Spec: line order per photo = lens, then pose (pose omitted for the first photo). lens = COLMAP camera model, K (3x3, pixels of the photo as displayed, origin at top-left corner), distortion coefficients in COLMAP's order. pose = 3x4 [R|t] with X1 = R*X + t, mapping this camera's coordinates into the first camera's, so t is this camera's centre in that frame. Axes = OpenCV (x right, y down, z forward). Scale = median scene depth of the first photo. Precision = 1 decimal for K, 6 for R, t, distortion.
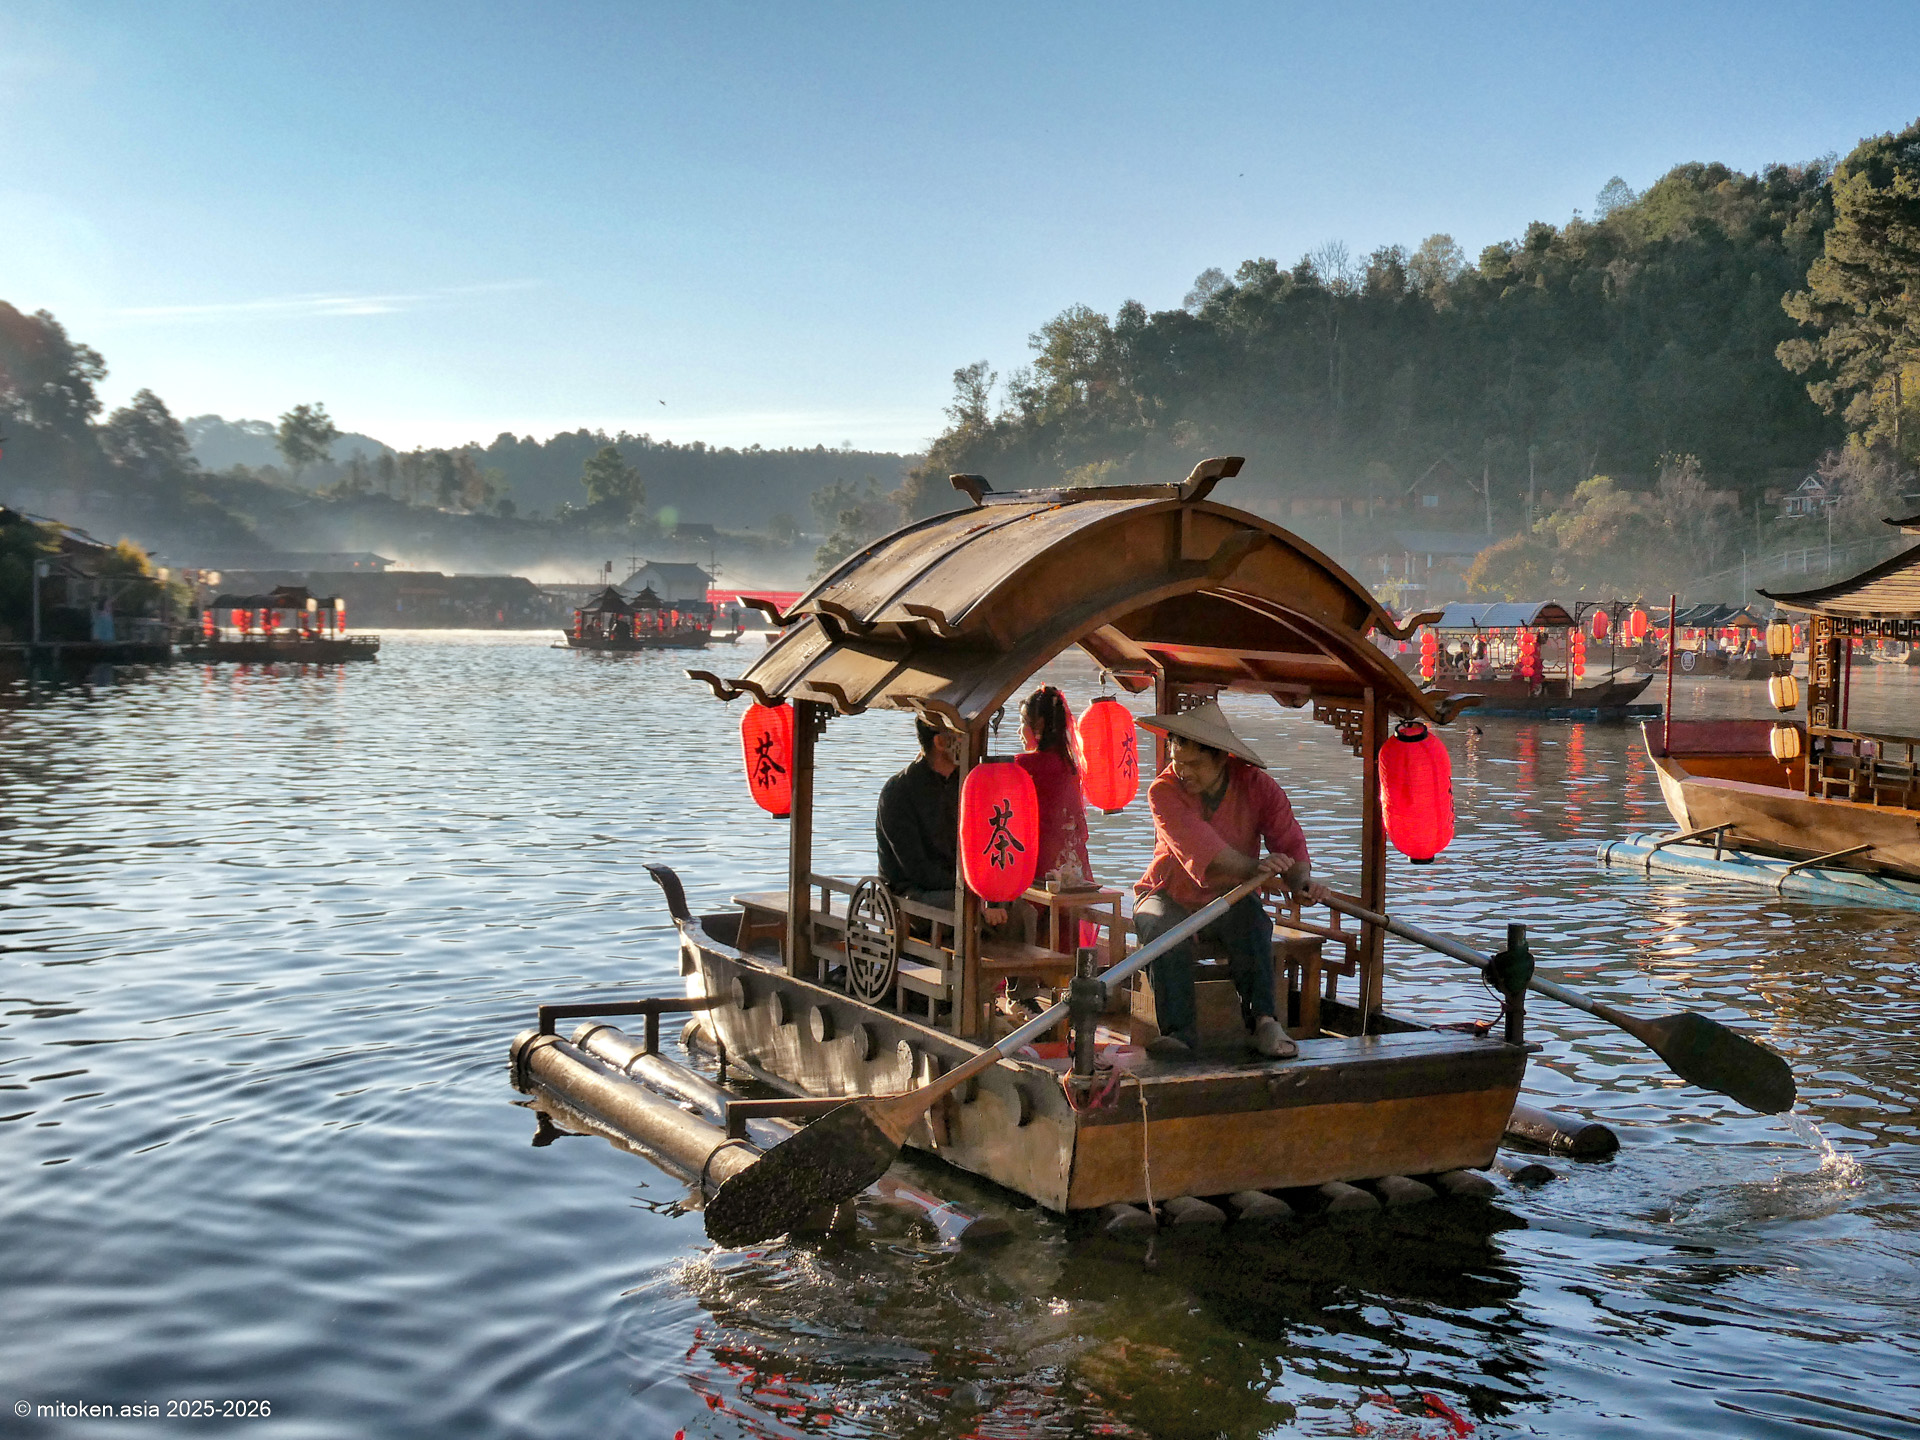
lens RADIAL K [[3058.1, 0, 960.0], [0, 3058.1, 720.0], [0, 0, 1]] dist [0.044136, -0.160897]
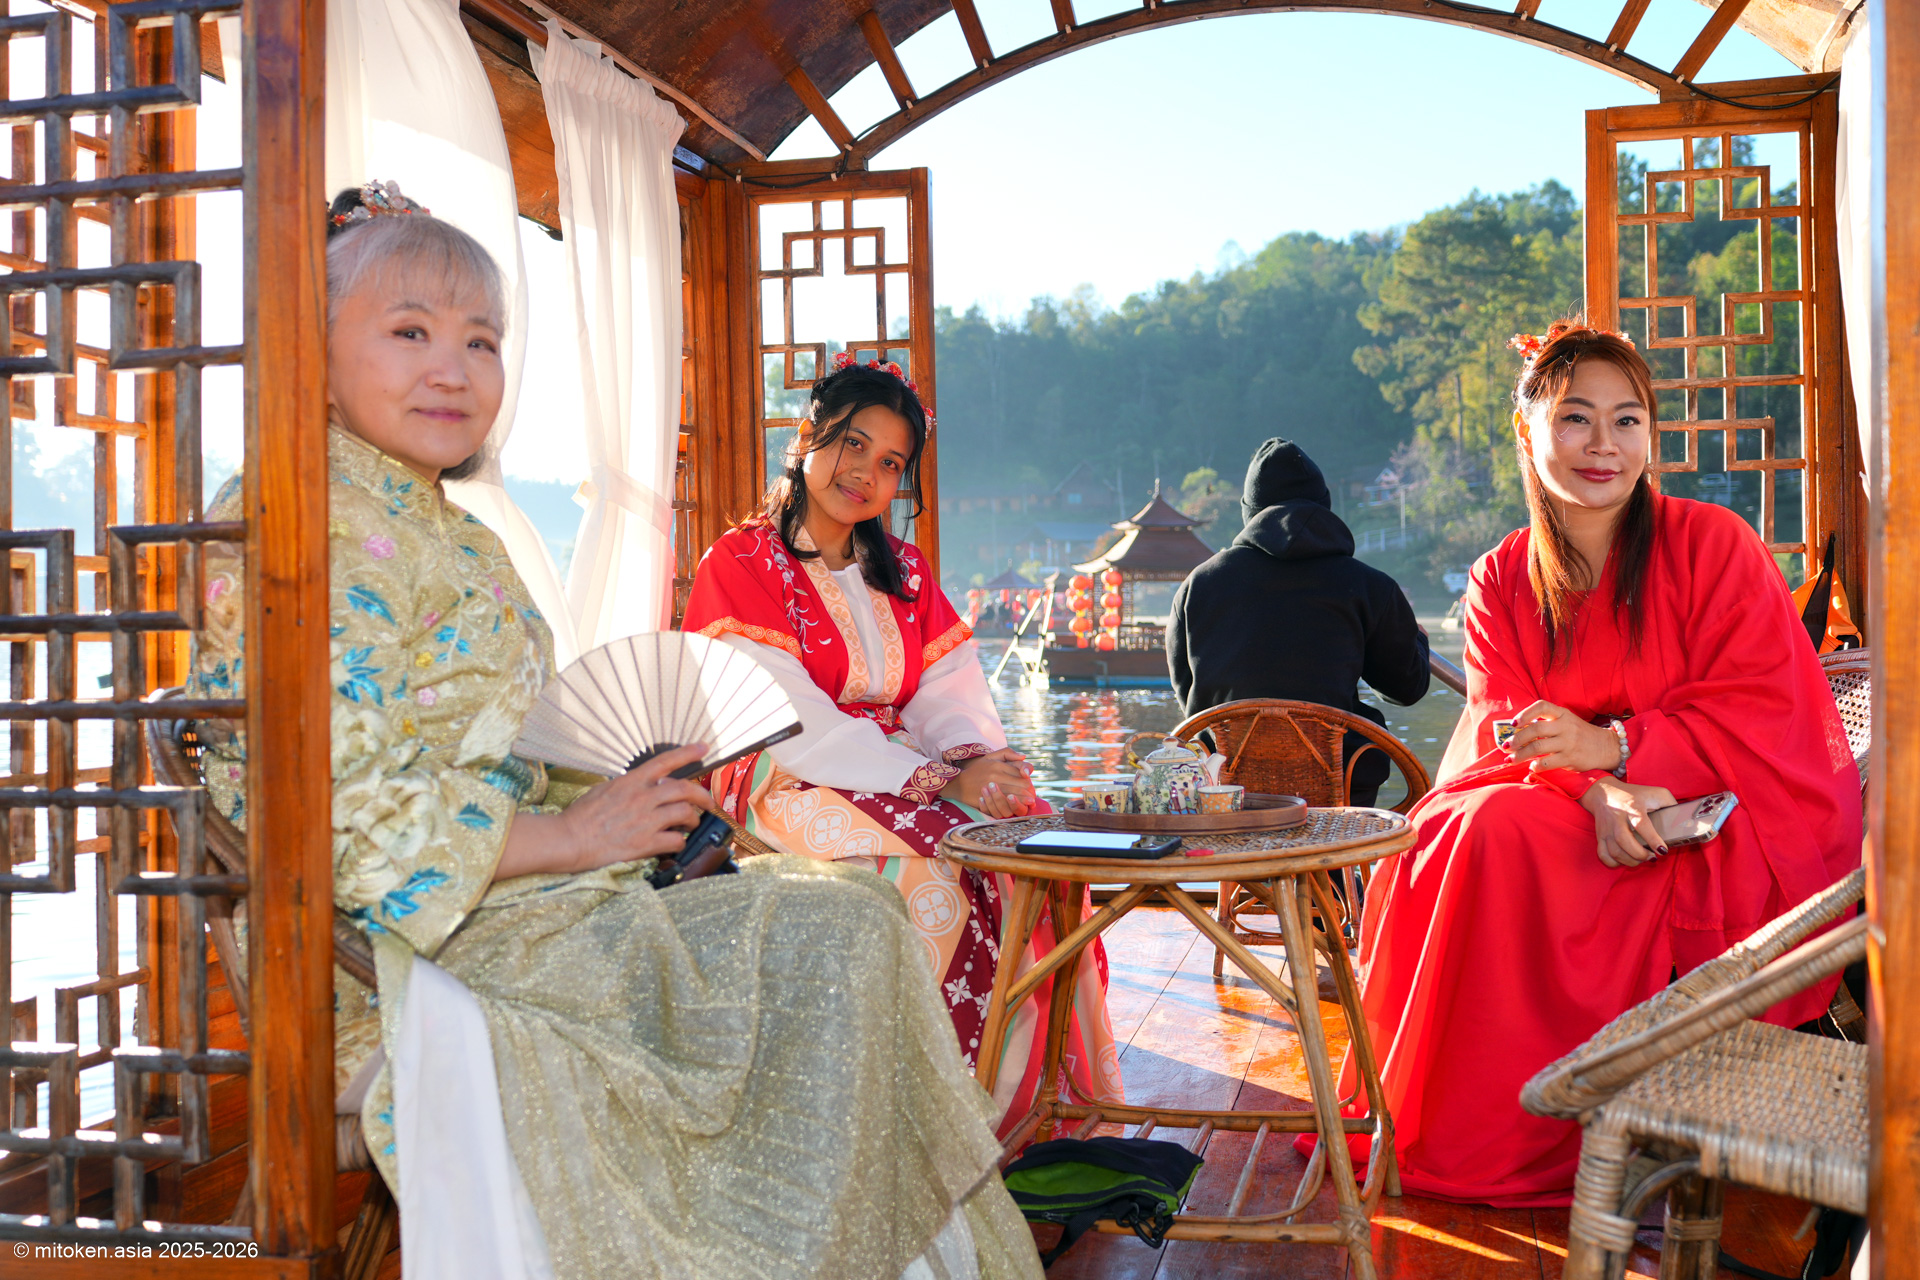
lens RADIAL K [[1972.1, 0, 960.0], [0, 1972.1, 640.0], [0, 0, 1]] dist [-0.003588, -0.003548]
pose [[0.998784, -0.016637, 0.046411, 0.068719], [0.017550, 0.999659, -0.019339, -0.002509], [-0.046073, 0.020130, 0.998735, 0.224915]]
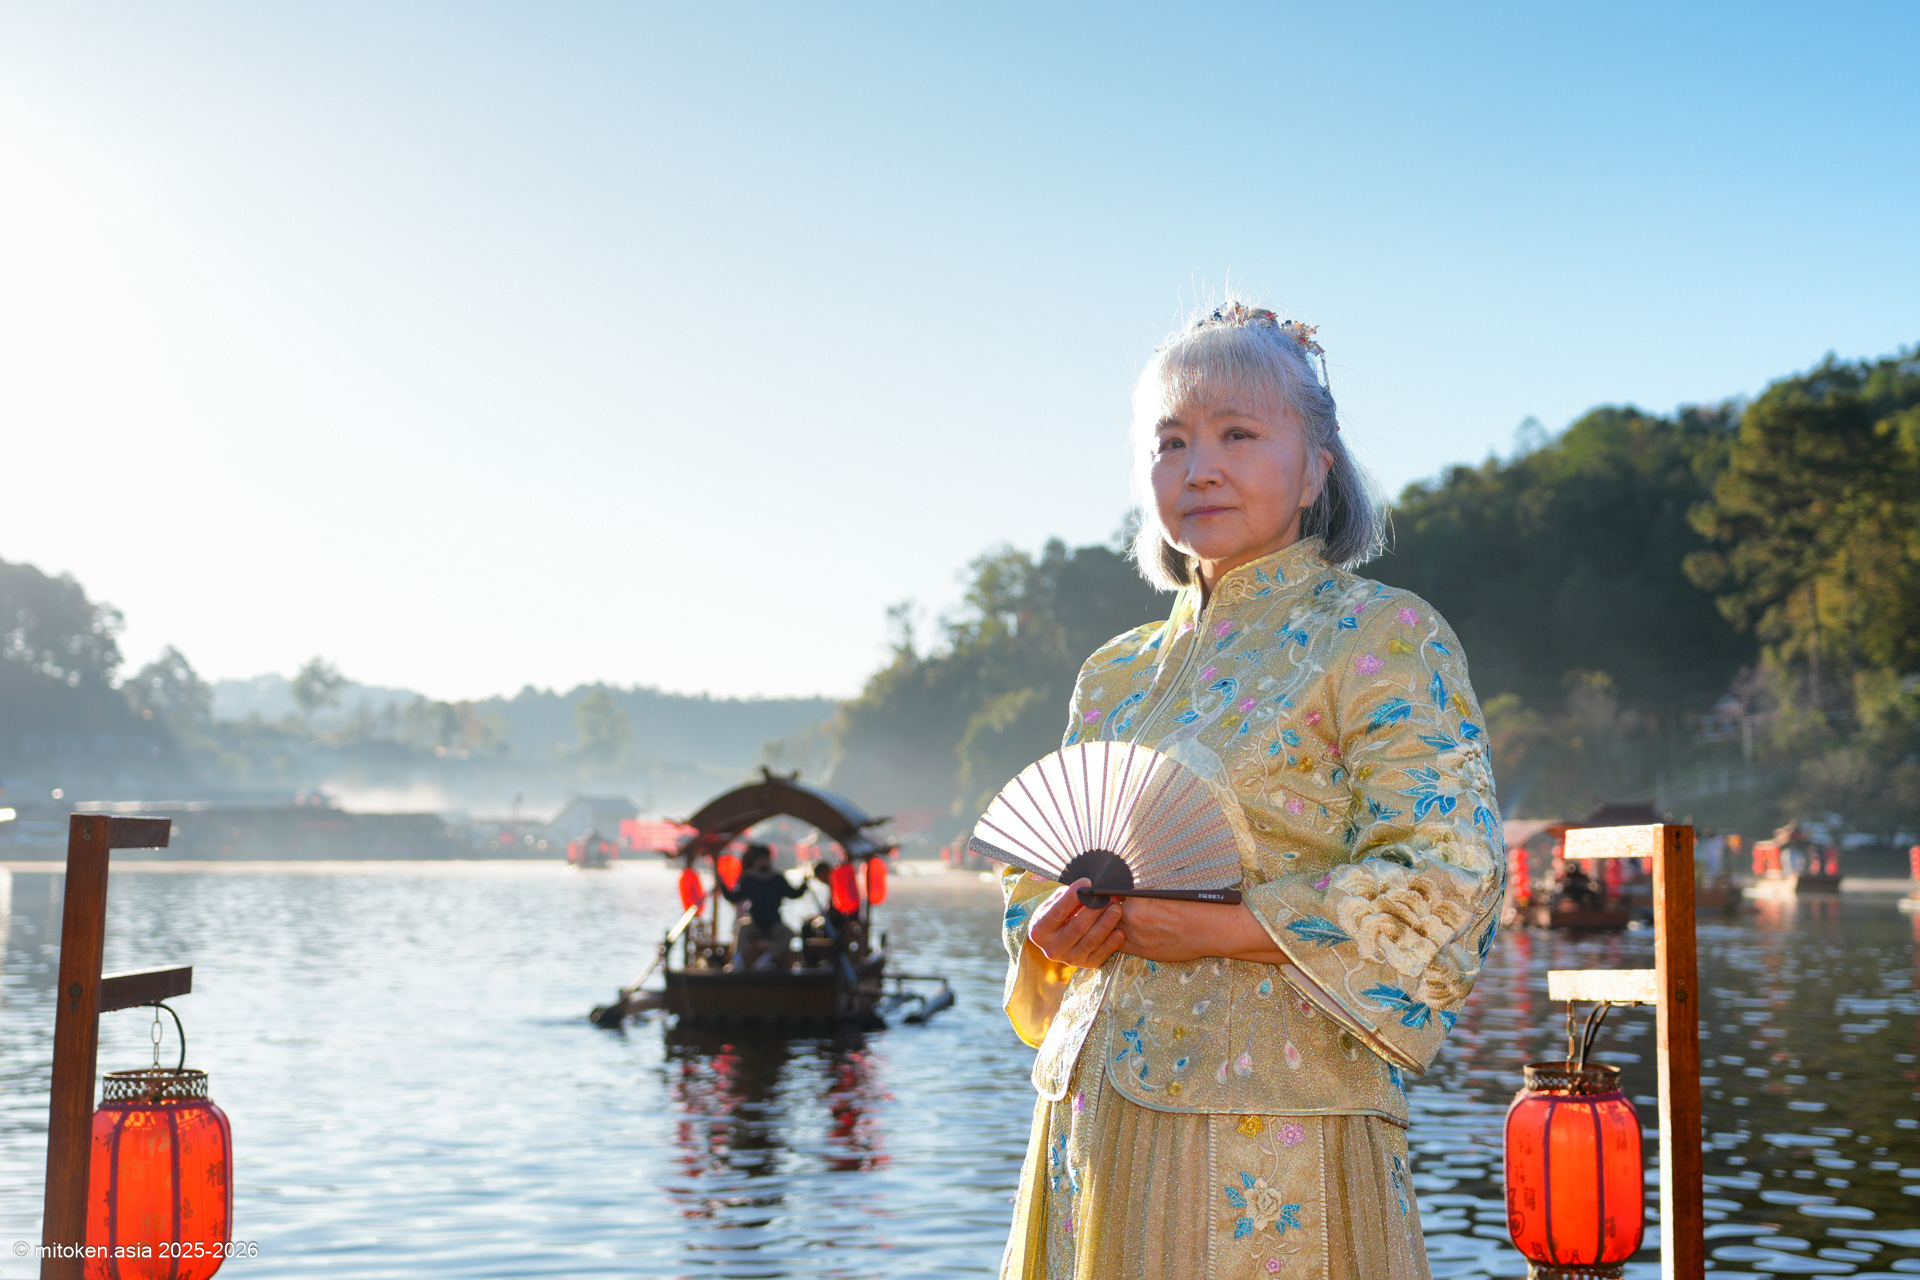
lens RADIAL K [[2550.2, 0, 960.0], [0, 2550.2, 640.0], [0, 0, 1]] dist [0.007761, 0.085131]
pose [[0.999462, -0.008951, -0.031540, 0.051319], [0.005144, 0.992907, -0.118779, -0.001812], [0.032380, 0.118553, 0.992420, 0.159189]]
